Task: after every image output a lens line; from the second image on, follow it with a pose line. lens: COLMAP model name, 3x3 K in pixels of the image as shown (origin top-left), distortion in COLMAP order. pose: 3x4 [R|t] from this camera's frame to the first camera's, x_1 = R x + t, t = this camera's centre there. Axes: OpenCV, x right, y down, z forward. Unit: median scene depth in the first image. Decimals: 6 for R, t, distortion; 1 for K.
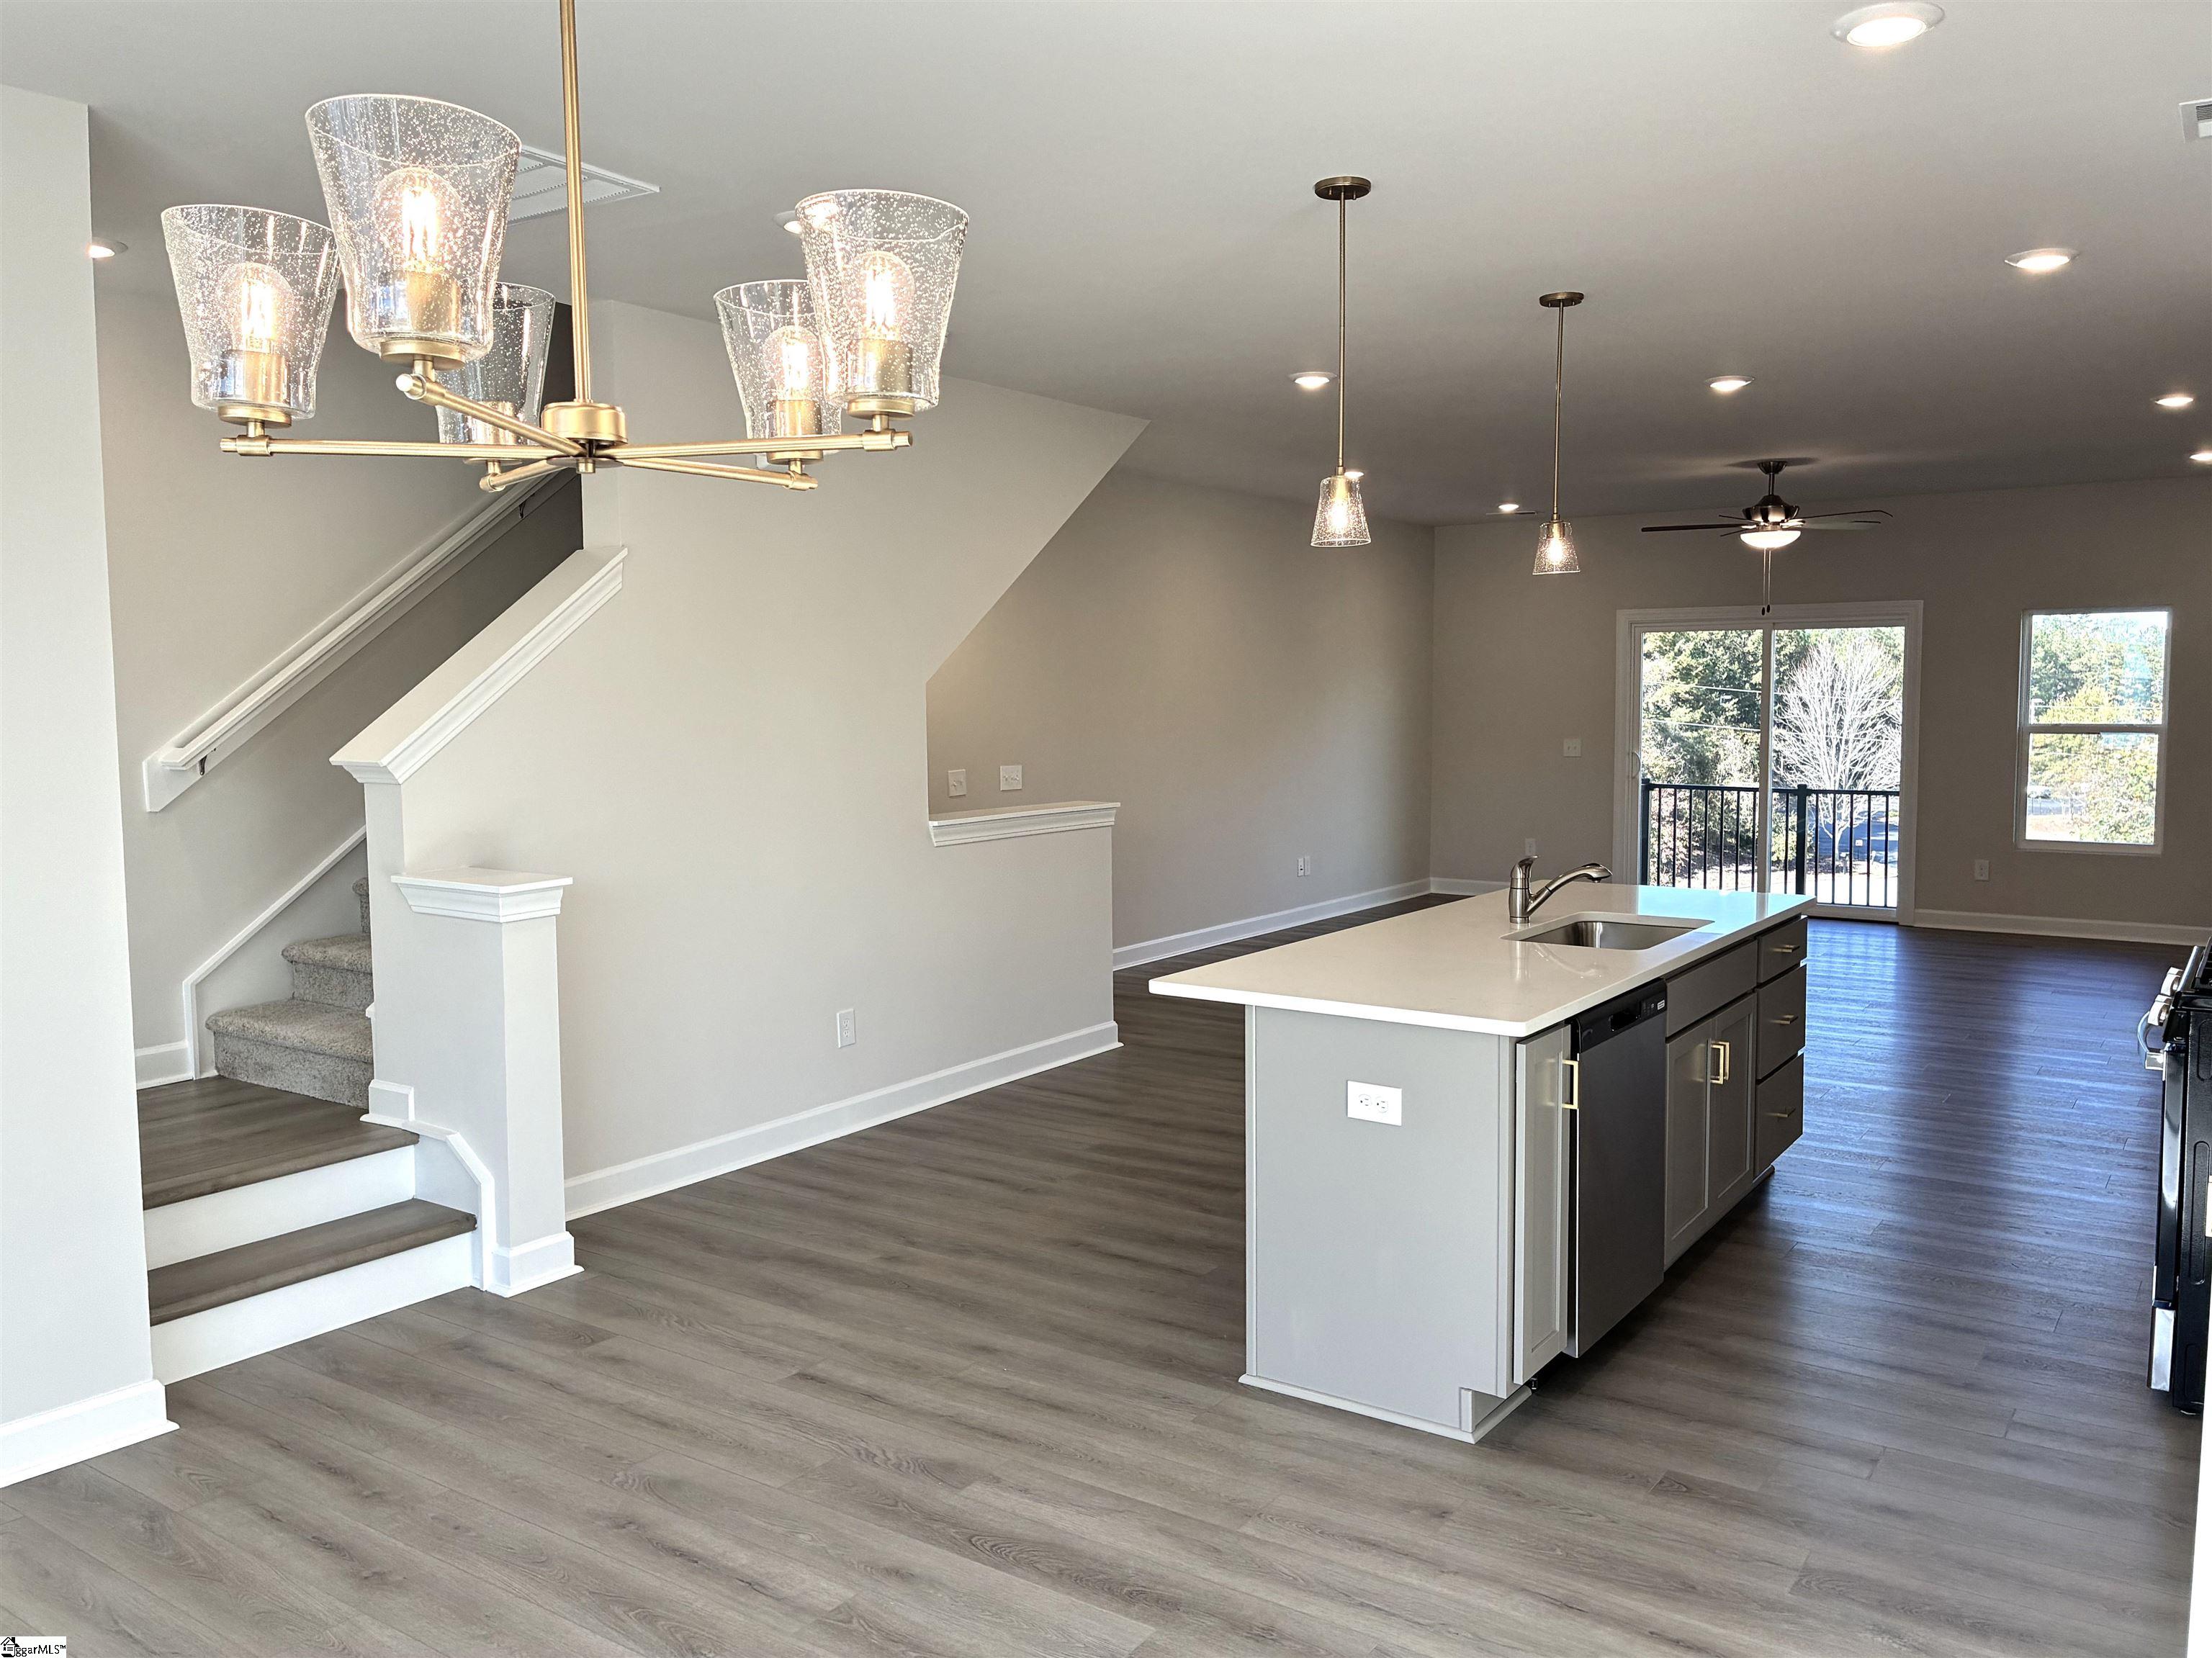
lens RADIAL K [[1706.6, 0, 1106.0], [0, 1706.6, 829.0], [0, 0, 1]] dist [-0.003510, -0.011609]
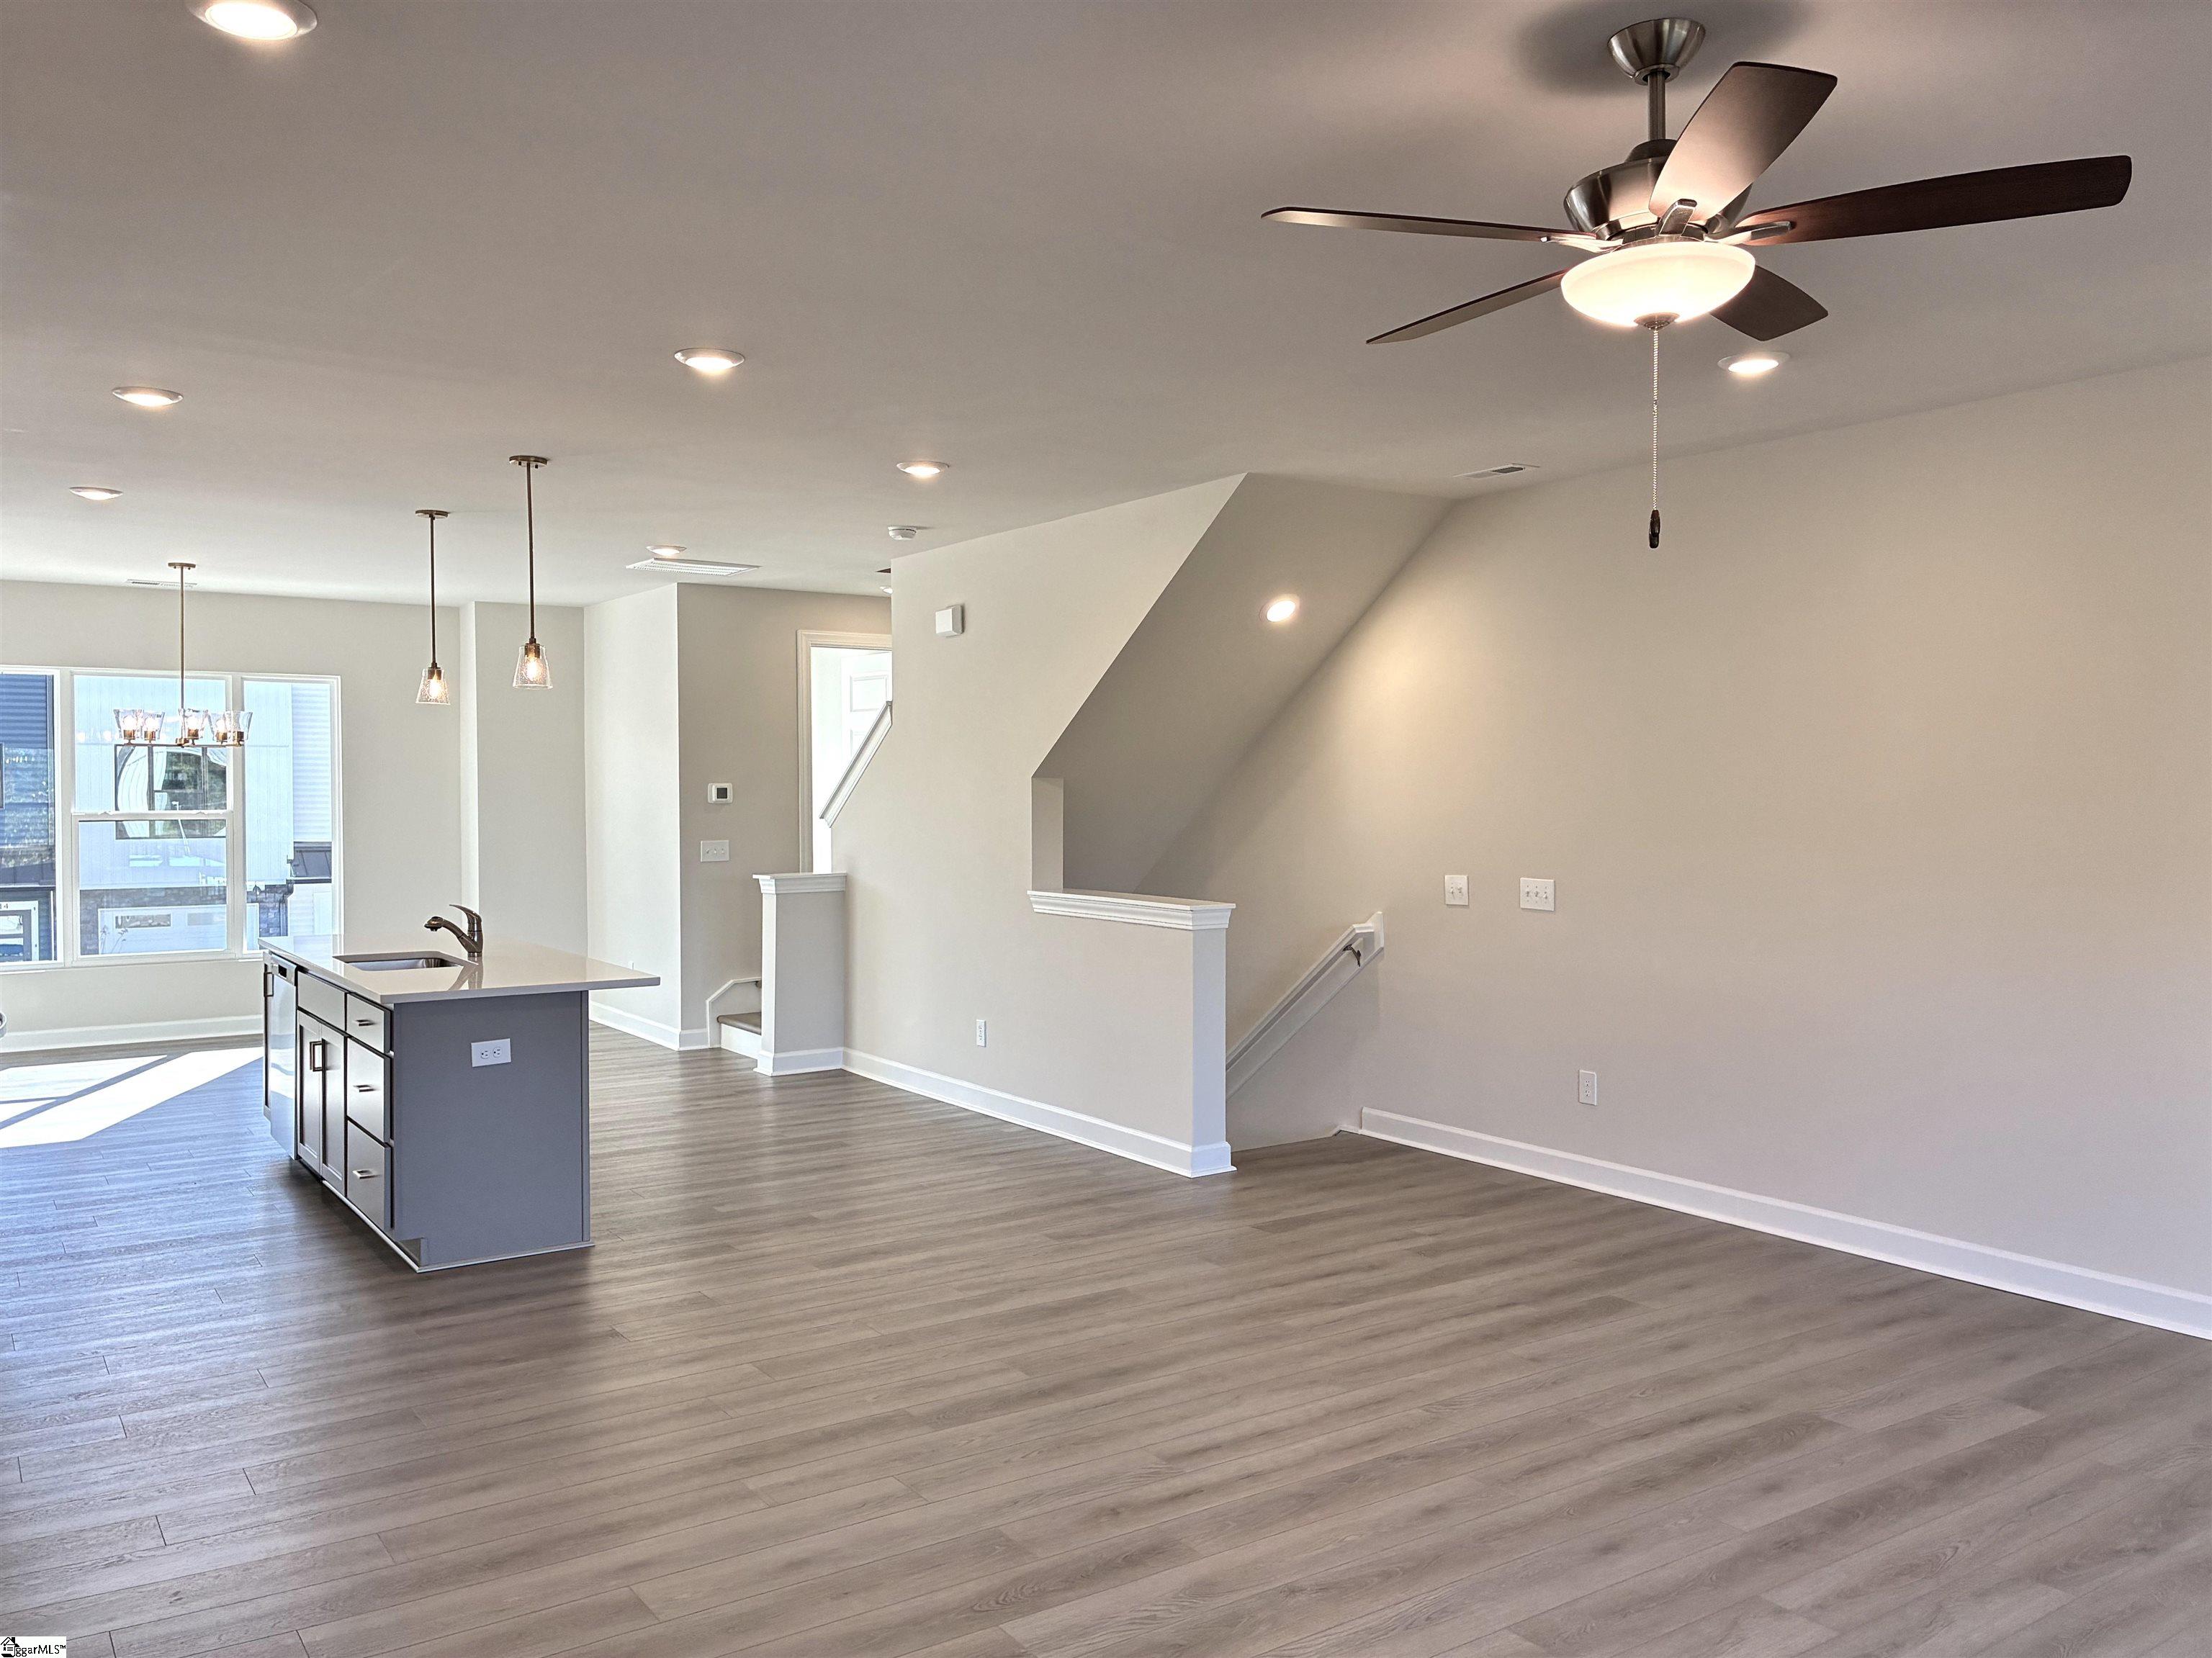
lens RADIAL K [[1741.5, 0, 1106.0], [0, 1741.5, 829.0], [0, 0, 1]] dist [0.004687, -0.007064]
pose [[-0.352978, 0.031150, -0.935113, 0.624013], [-0.067743, 0.995972, 0.058749, -0.074673], [0.933176, 0.084084, -0.349446, 0.894901]]
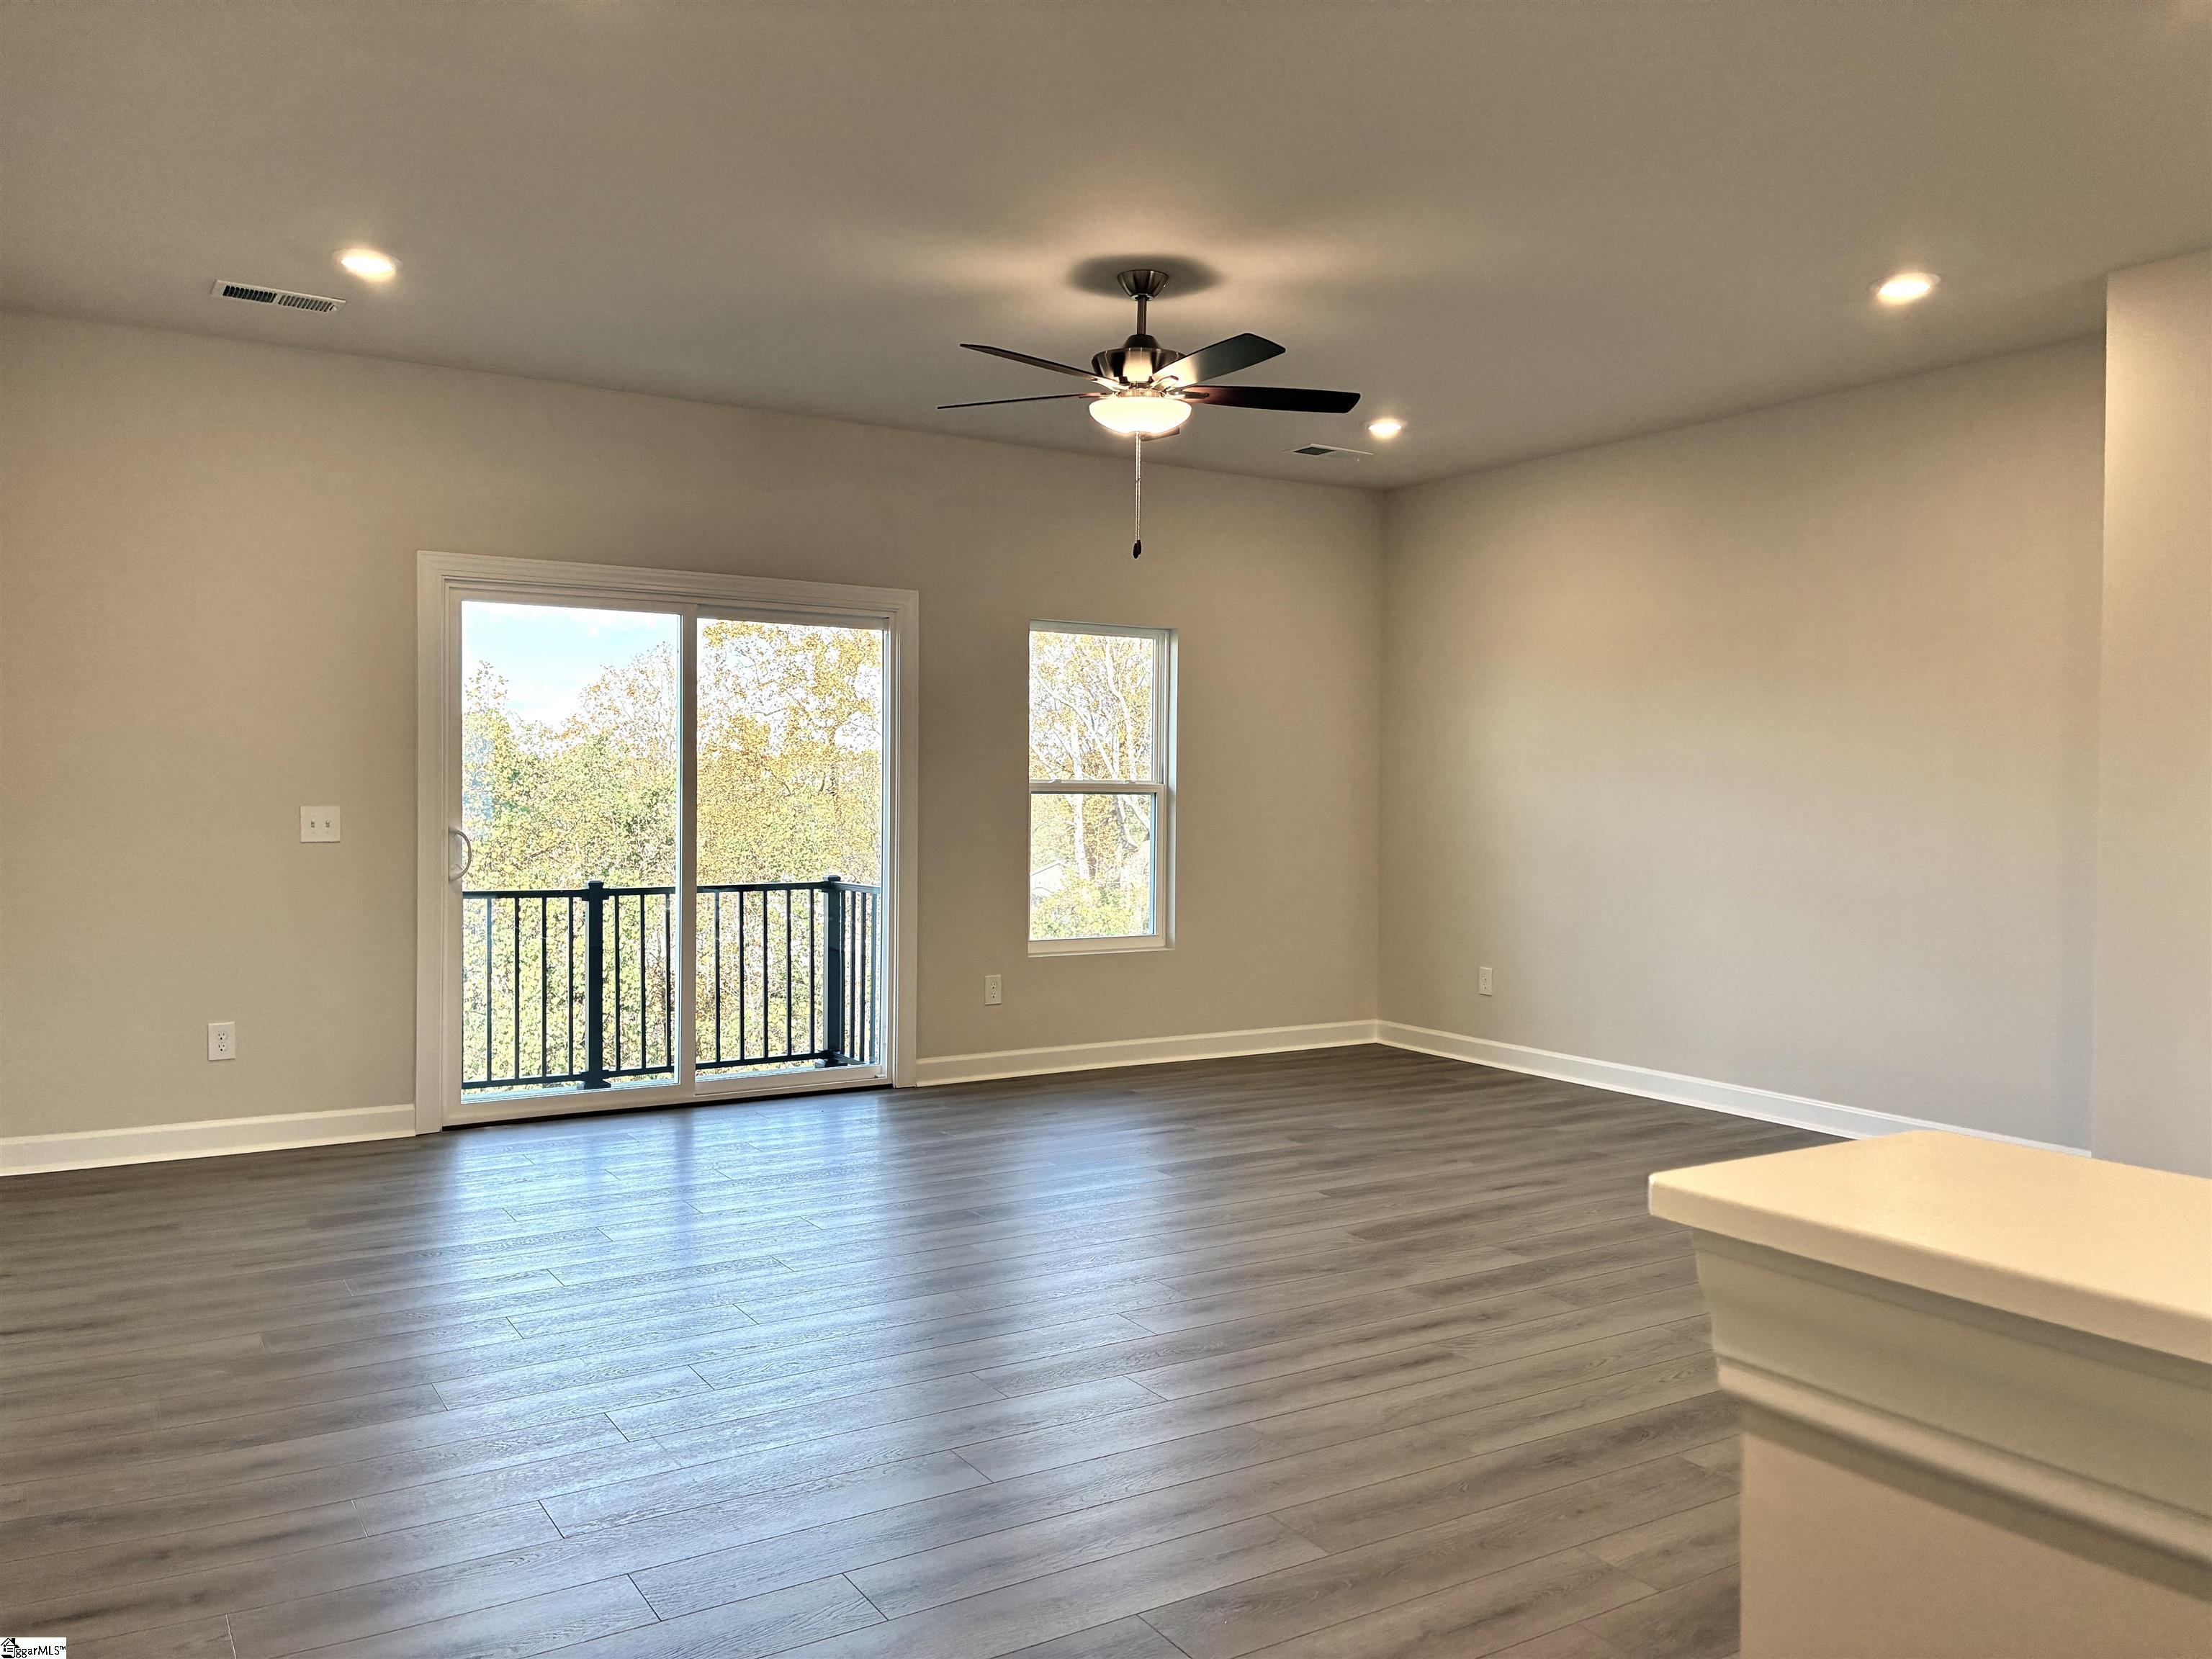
lens RADIAL K [[1597.1, 0, 1106.0], [0, 1597.1, 829.5], [0, 0, 1]] dist [-0.090696, -0.001001]
pose [[0.402968, -0.005297, 0.915199, -0.066771], [0.063355, 0.997746, -0.022121, -0.024905], [-0.913019, 0.066896, 0.402395, 0.711493]]
